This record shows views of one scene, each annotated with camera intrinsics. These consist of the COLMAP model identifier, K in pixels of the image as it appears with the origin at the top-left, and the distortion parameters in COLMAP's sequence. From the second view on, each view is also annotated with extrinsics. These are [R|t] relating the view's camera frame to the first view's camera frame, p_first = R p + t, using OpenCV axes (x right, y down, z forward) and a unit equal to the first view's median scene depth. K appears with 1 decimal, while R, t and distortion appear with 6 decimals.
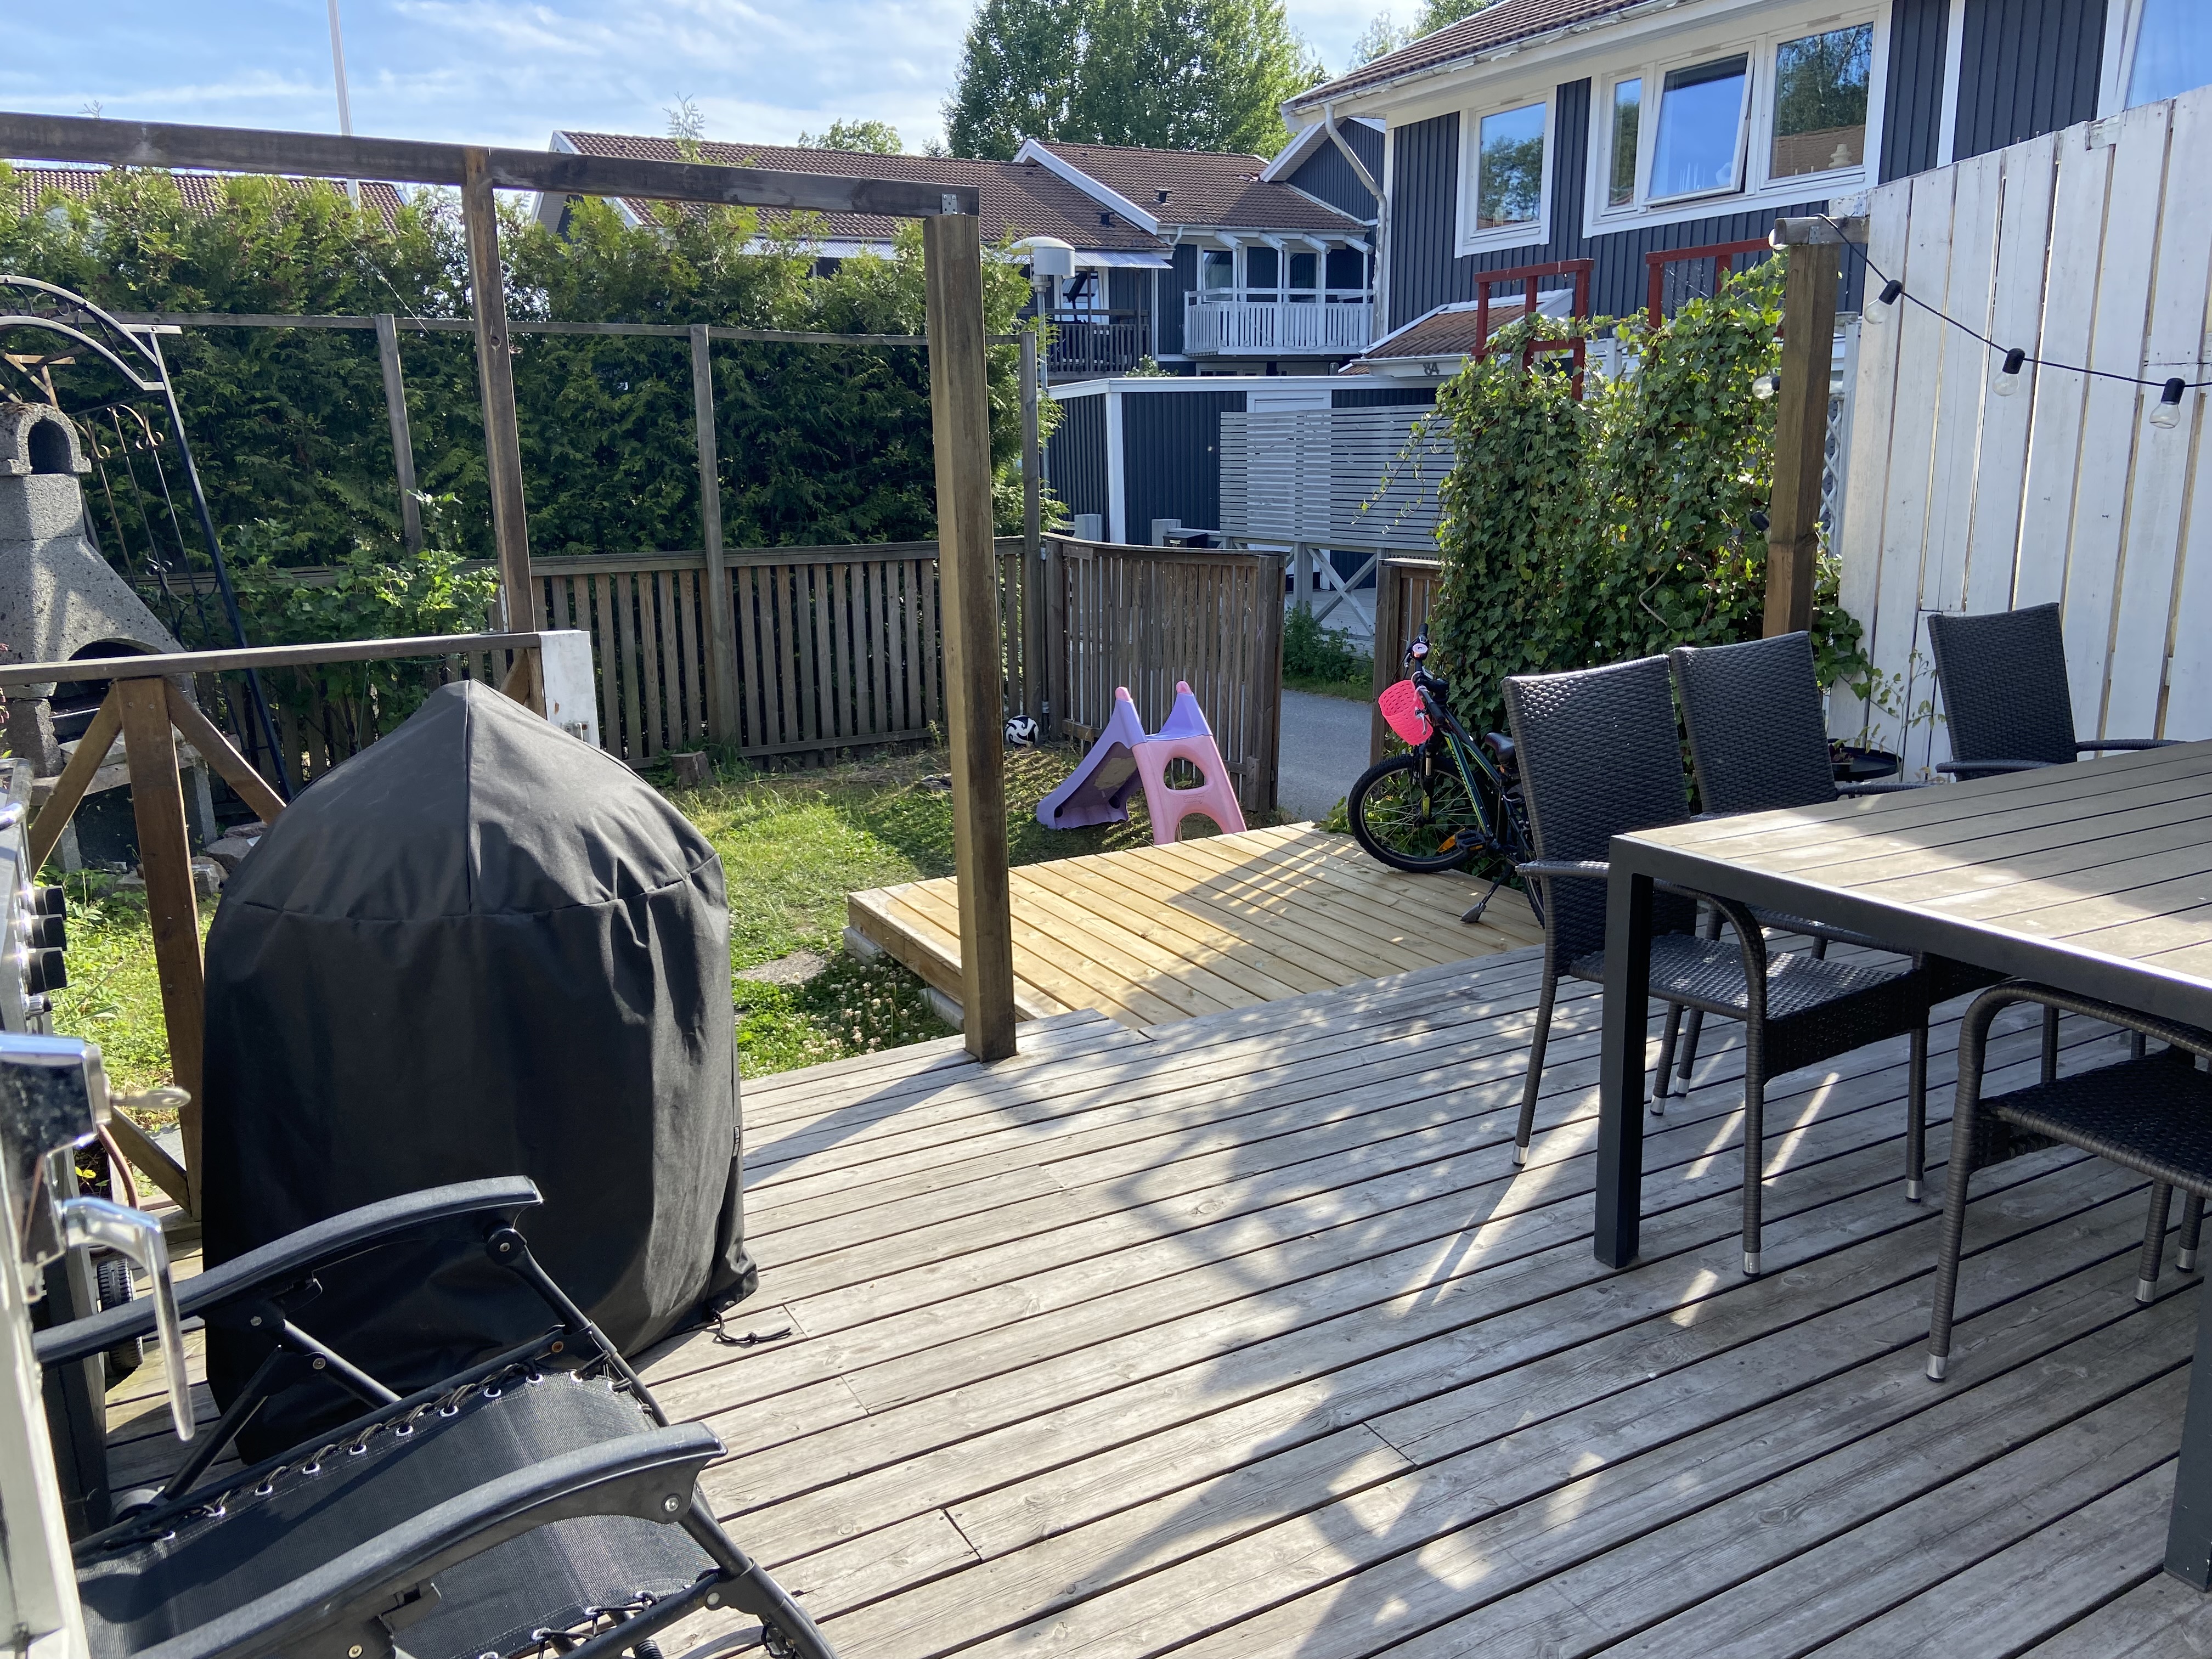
lens RADIAL K [[1663.8, 0, 1099.1], [0, 1663.8, 821.2], [0, 0, 1]] dist [0.088249, -0.134950]
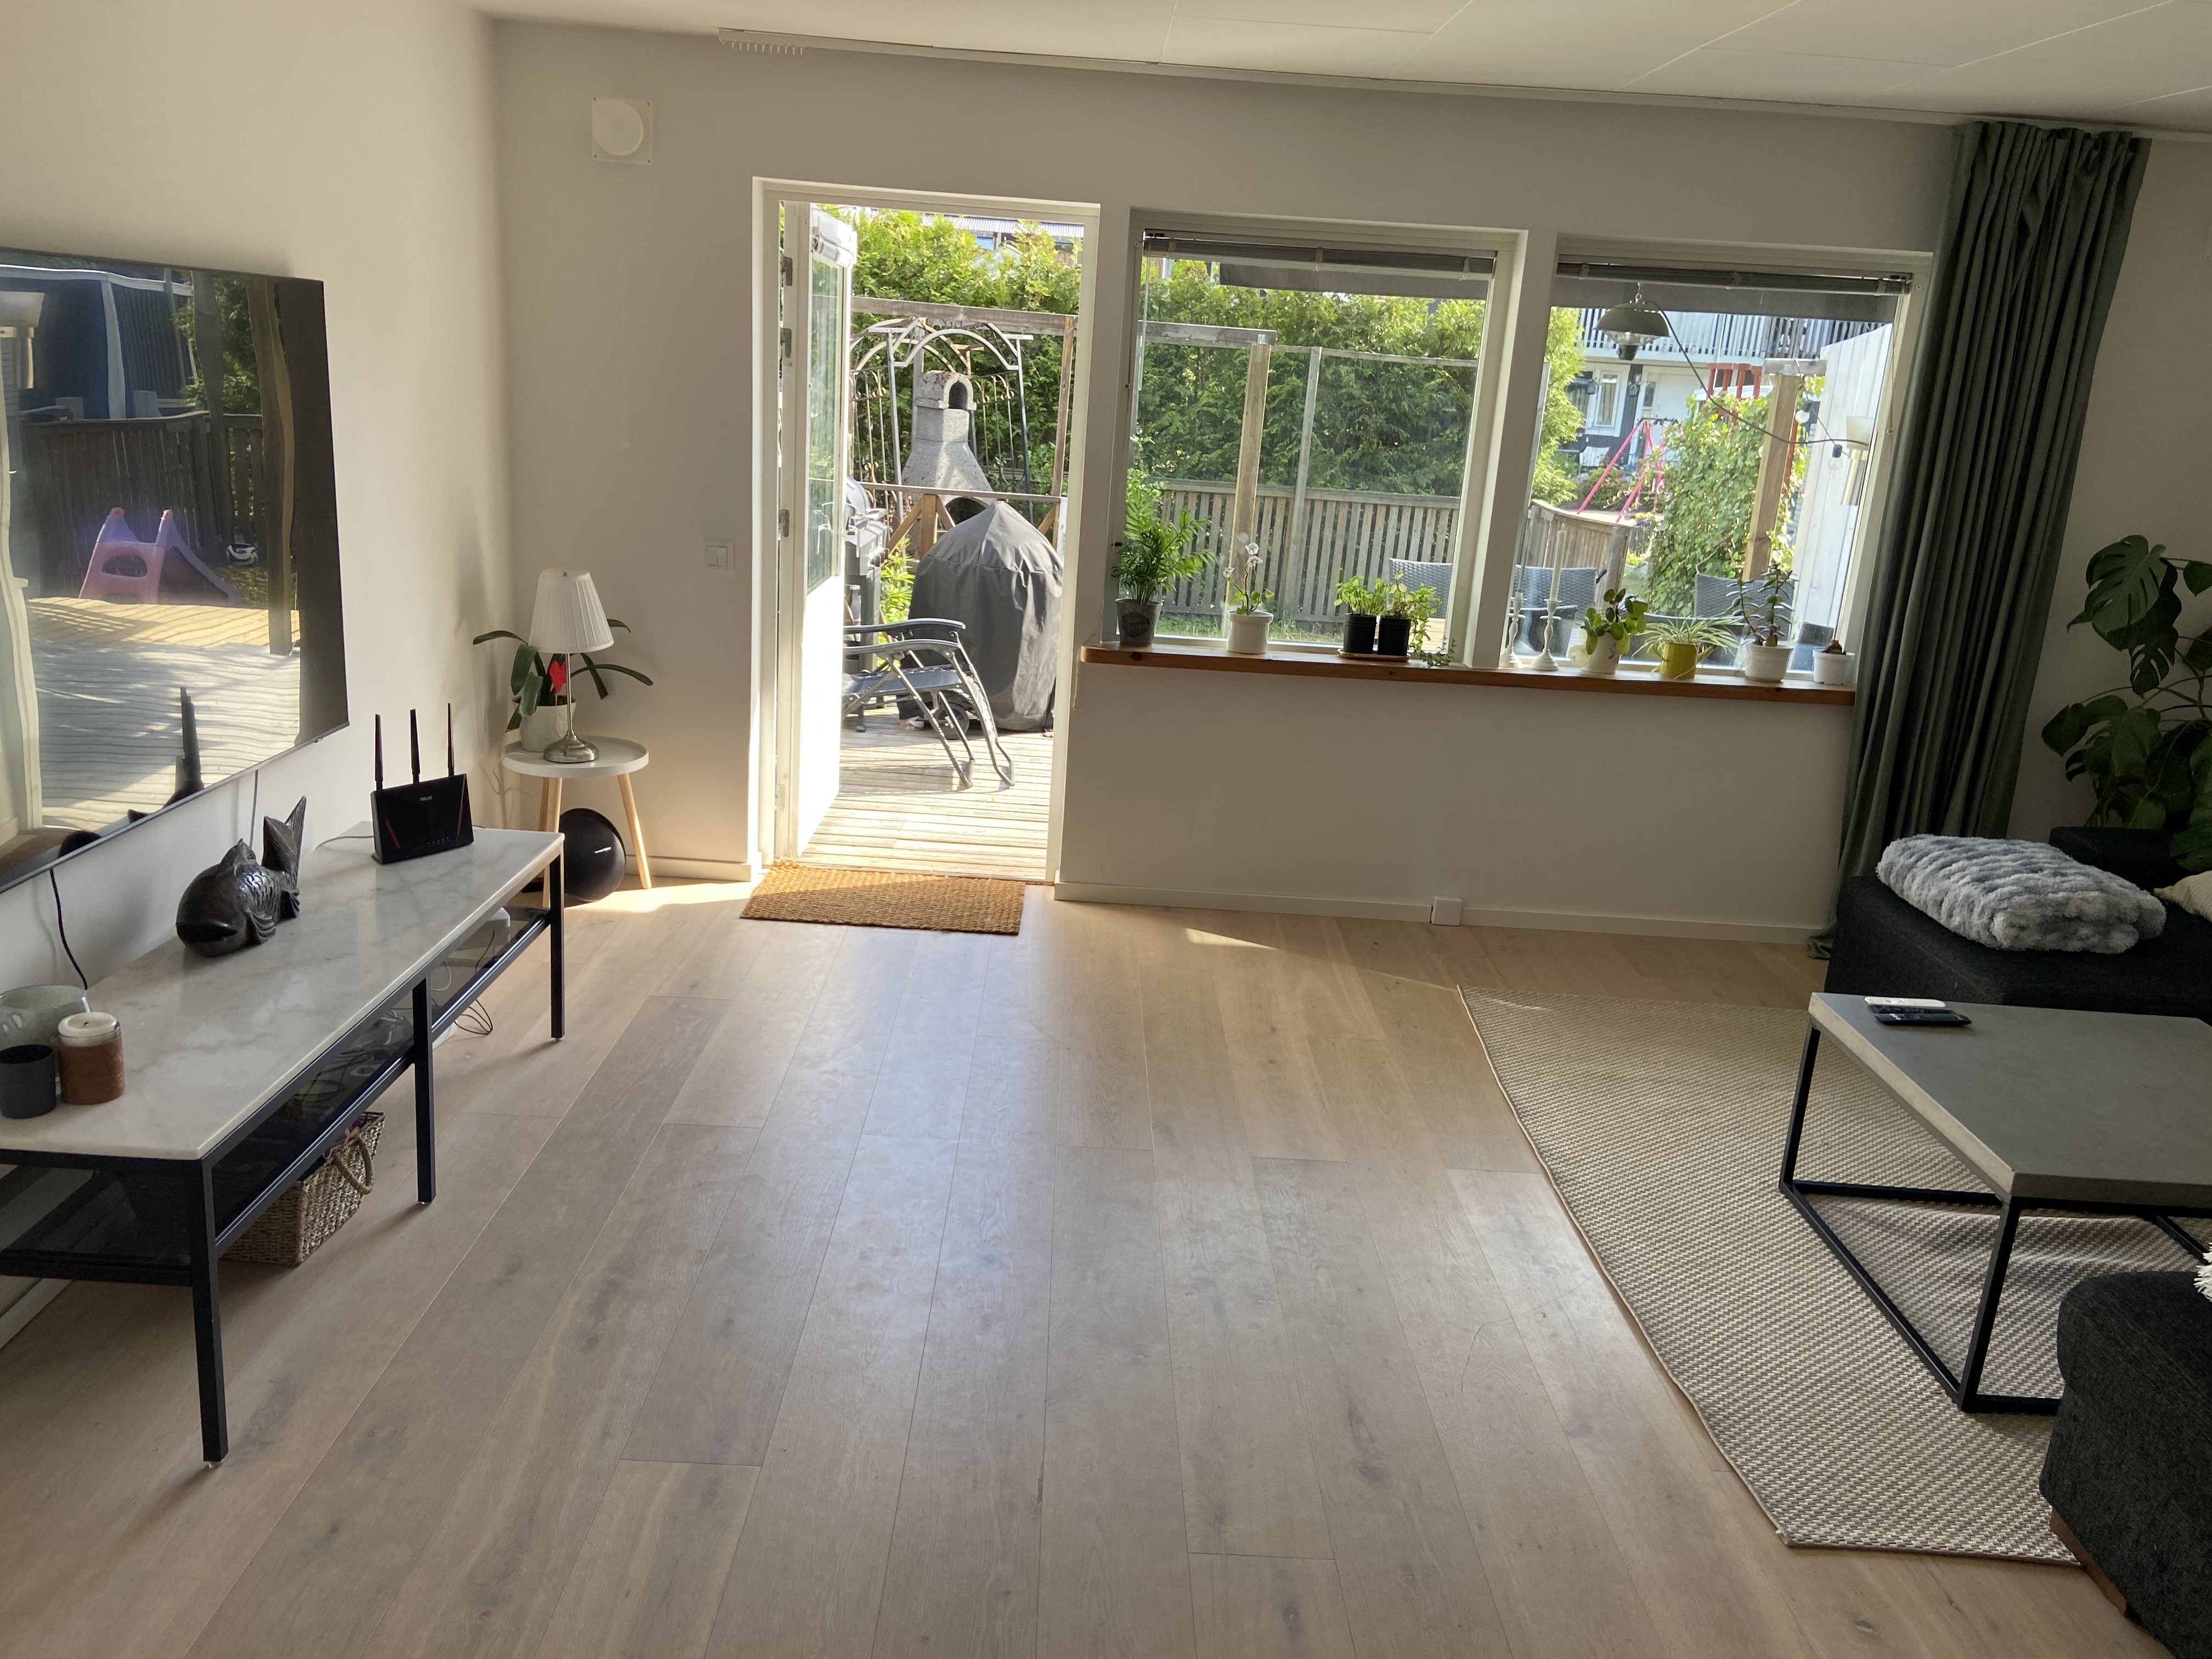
lens RADIAL K [[1663.8, 0, 1099.1], [0, 1663.8, 821.2], [0, 0, 1]] dist [0.088249, -0.134950]
pose [[0.865883, 0.200803, -0.458176, 0.493267], [-0.188849, 0.979340, 0.072317, 0.089777], [0.463231, 0.023908, 0.885915, -0.619541]]
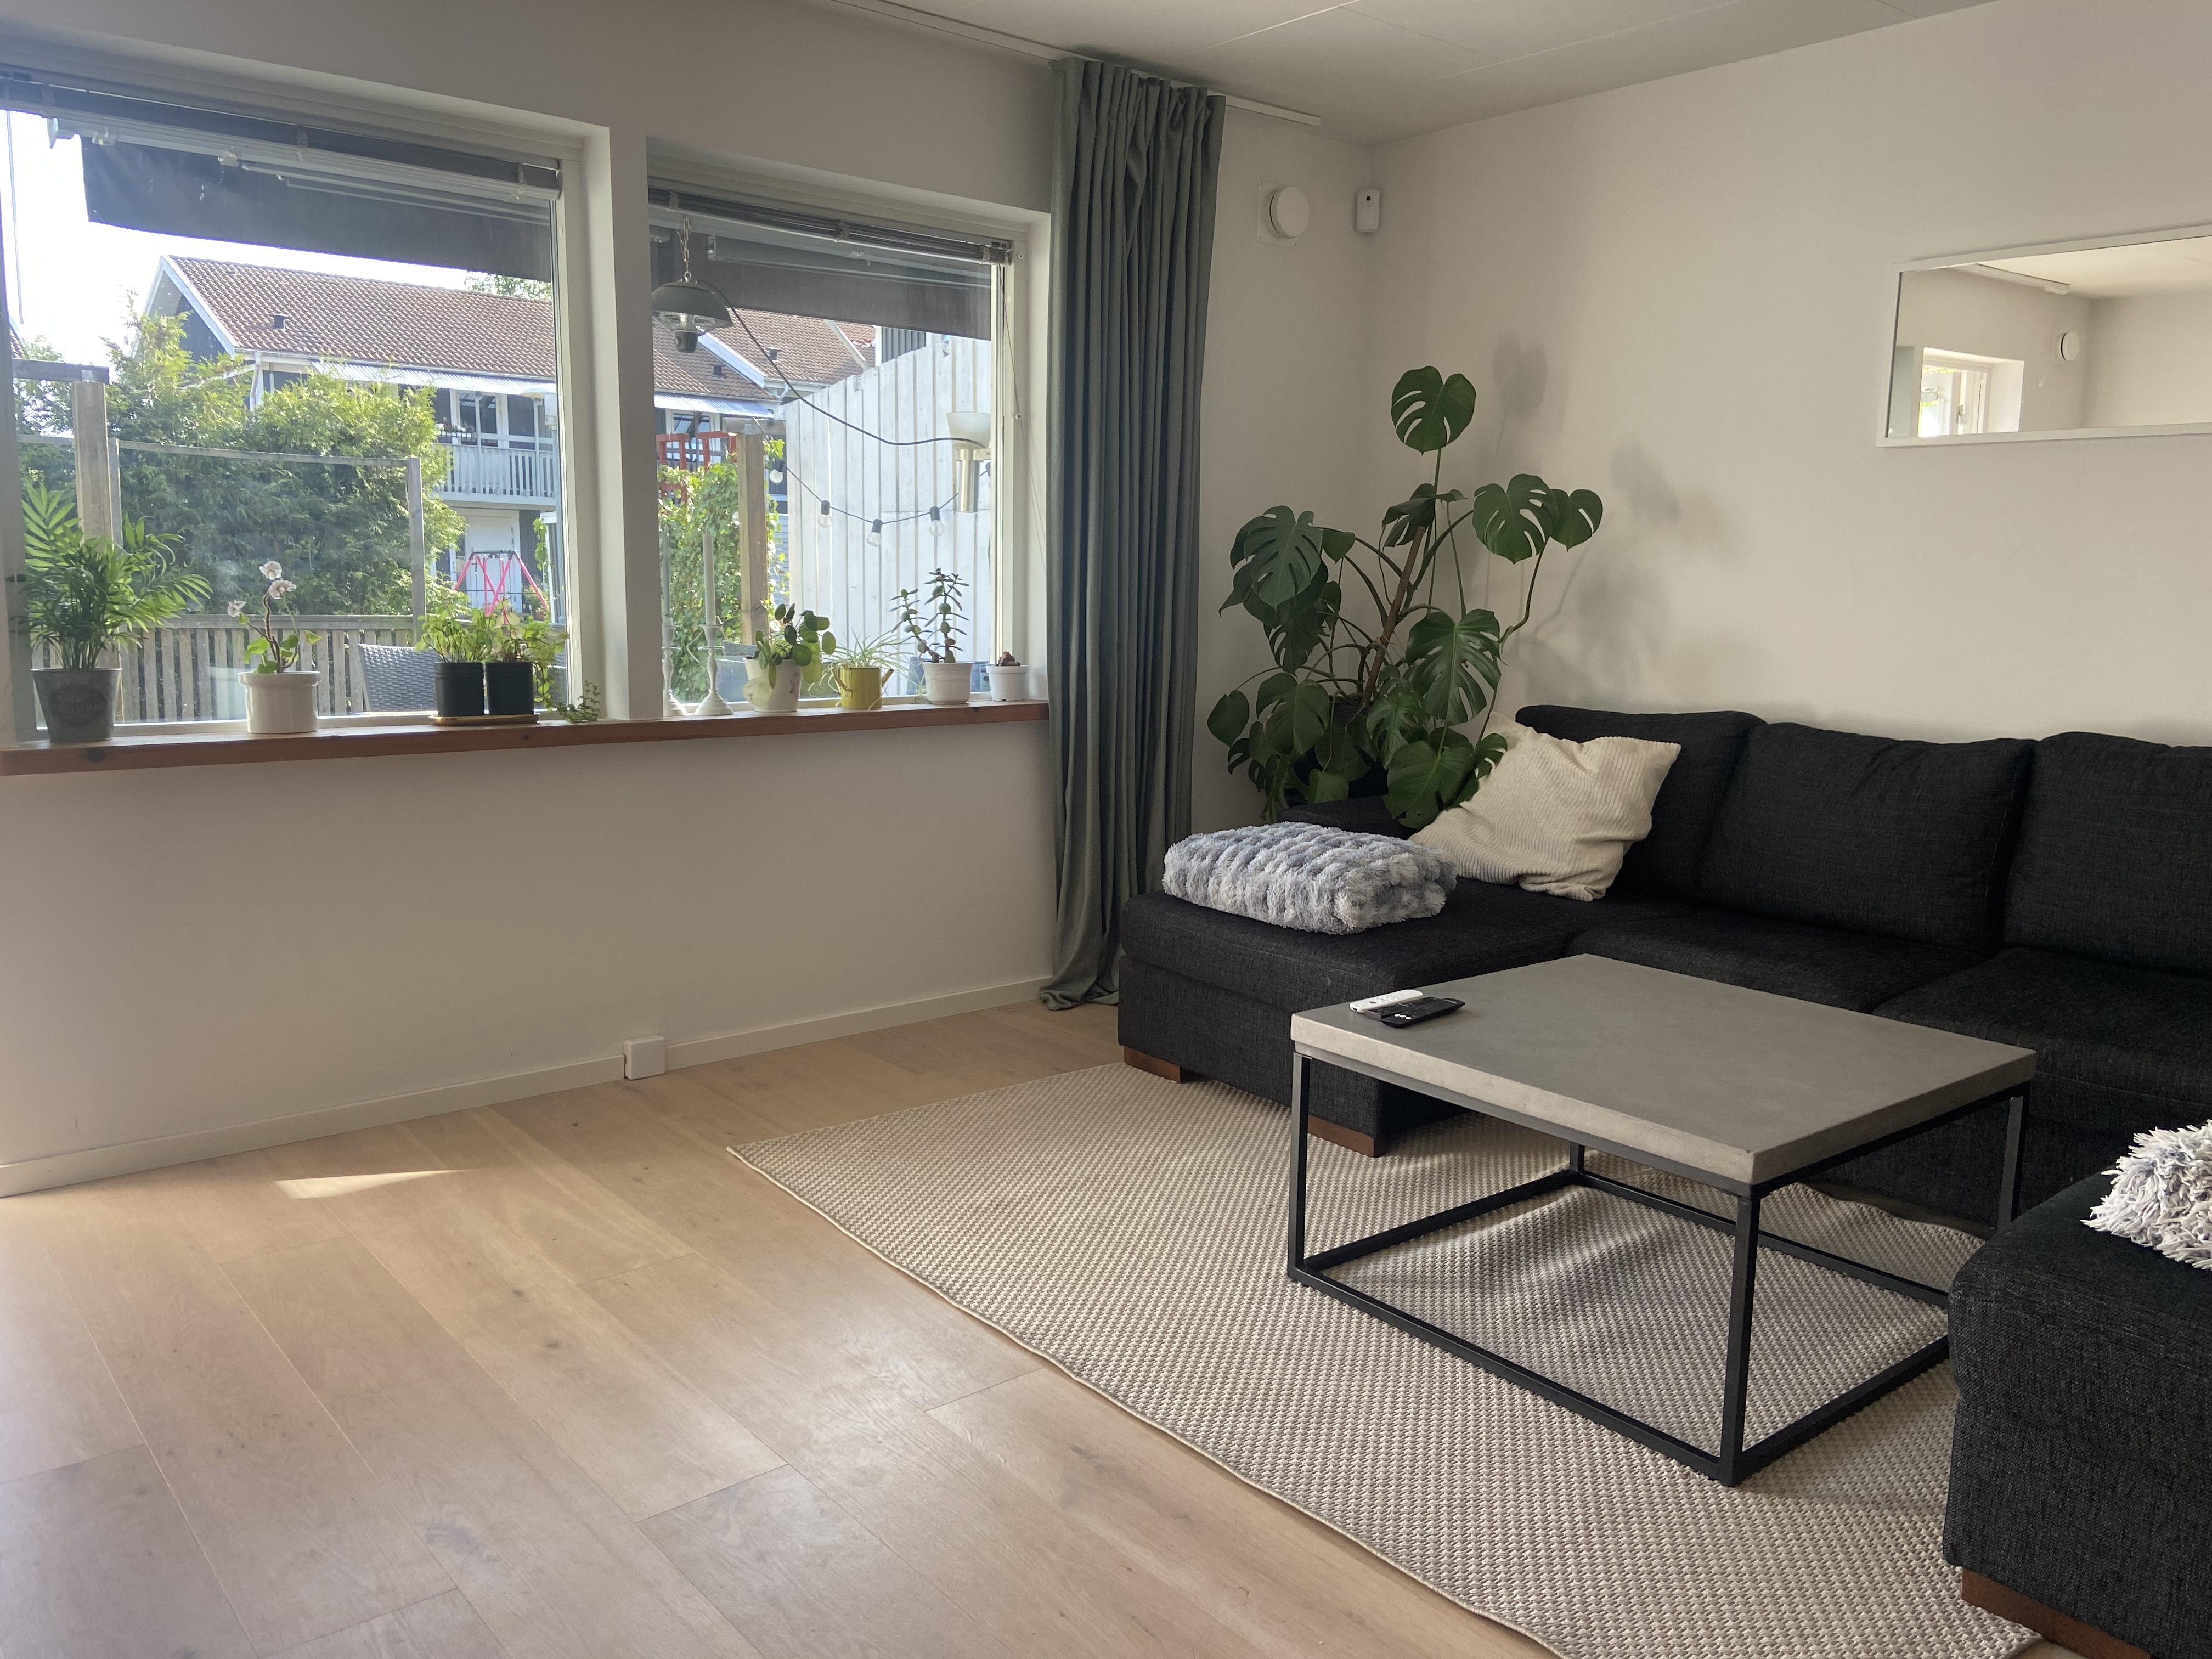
lens RADIAL K [[1629.1, 0, 1106.0], [0, 1629.1, 829.5], [0, 0, 1]] dist [0.089345, -0.121778]
pose [[0.981773, 0.008291, 0.189878, 0.329916], [0.006926, 0.996824, -0.079337, 0.125265], [-0.189933, 0.079206, 0.978597, -0.431761]]
